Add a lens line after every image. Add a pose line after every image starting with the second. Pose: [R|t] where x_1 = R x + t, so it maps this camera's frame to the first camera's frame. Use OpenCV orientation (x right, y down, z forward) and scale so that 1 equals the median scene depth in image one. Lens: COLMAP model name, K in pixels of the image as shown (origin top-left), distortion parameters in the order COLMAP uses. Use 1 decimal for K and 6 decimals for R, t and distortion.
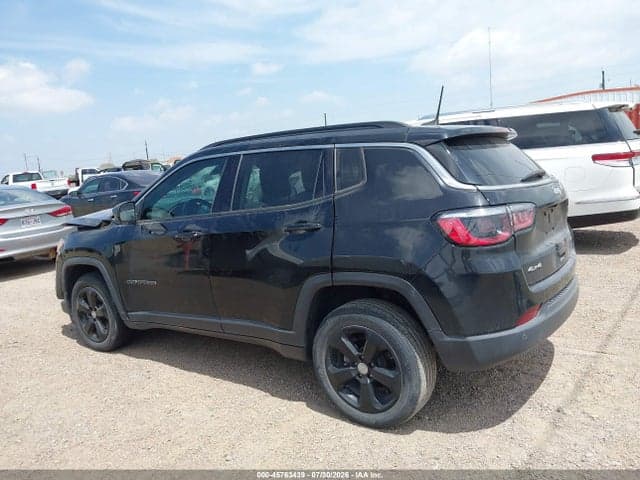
lens RADIAL K [[502.3, 0, 304.9], [0, 502.3, 249.6], [0, 0, 1]] dist [0.015133, -0.019867]
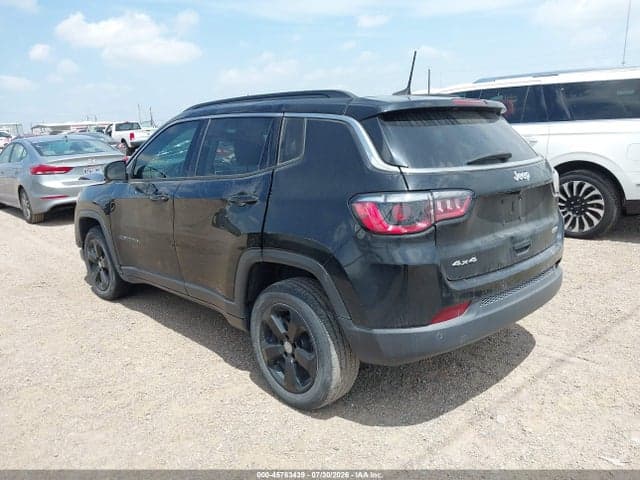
lens RADIAL K [[502.3, 0, 305.0], [0, 502.3, 249.7], [0, 0, 1]] dist [0.015133, -0.019867]
pose [[0.980268, 0.083793, -0.179034, 0.291929], [-0.068904, 0.993750, 0.087829, -0.039678], [0.185275, -0.073760, 0.979915, 0.056579]]
